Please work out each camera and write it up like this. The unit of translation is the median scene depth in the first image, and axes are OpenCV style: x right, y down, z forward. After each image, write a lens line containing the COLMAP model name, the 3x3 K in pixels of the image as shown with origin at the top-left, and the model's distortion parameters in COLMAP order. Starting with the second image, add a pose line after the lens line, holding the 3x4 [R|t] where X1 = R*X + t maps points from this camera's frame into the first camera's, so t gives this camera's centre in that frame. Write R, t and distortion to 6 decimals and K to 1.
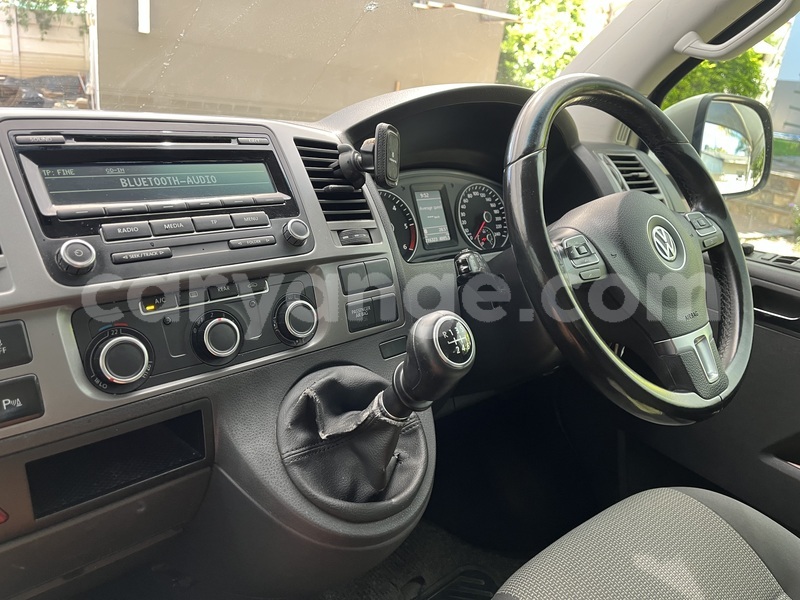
lens RADIAL K [[623.4, 0, 401.7], [0, 623.4, 298.1], [0, 0, 1]] dist [0.033988, -0.047026]
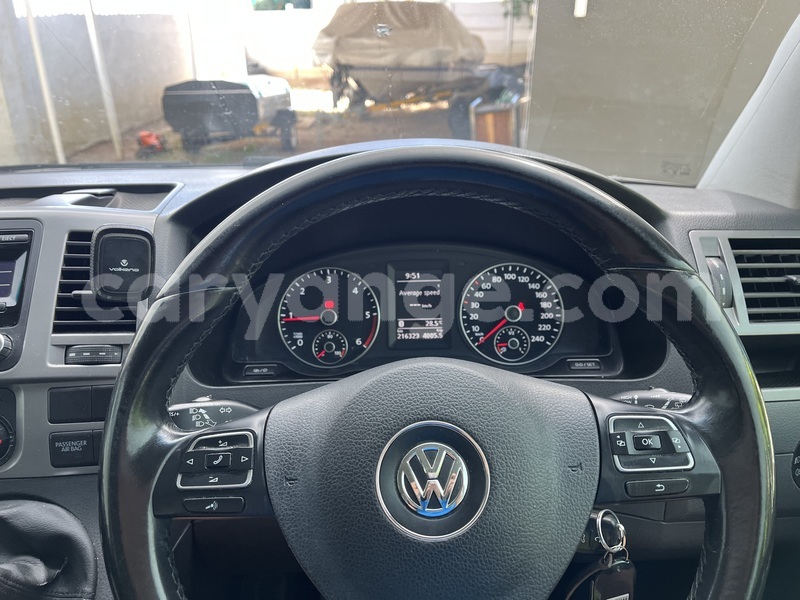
lens RADIAL K [[623.4, 0, 401.9], [0, 623.4, 304.6], [0, 0, 1]] dist [0.033988, -0.047026]
pose [[0.748763, 0.164967, -0.641981, 0.820568], [-0.132948, 0.986230, 0.098366, -0.323289], [0.649368, 0.011697, 0.760385, 0.676882]]
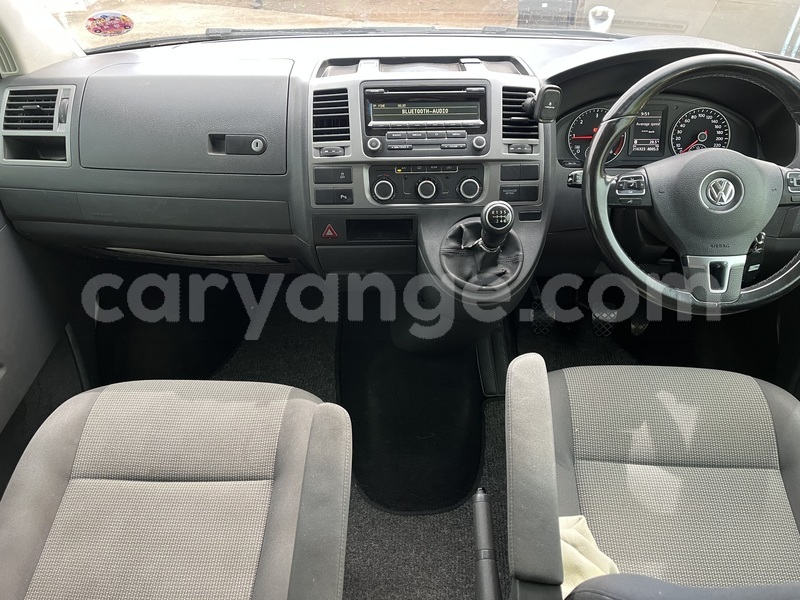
lens RADIAL K [[623.4, 0, 374.5], [0, 623.4, 311.7], [0, 0, 1]] dist [0.033988, -0.047026]
pose [[0.713059, 0.344656, -0.610540, 0.942117], [-0.151295, 0.925952, 0.346009, -0.238876], [0.684585, -0.154353, 0.712403, -0.670013]]
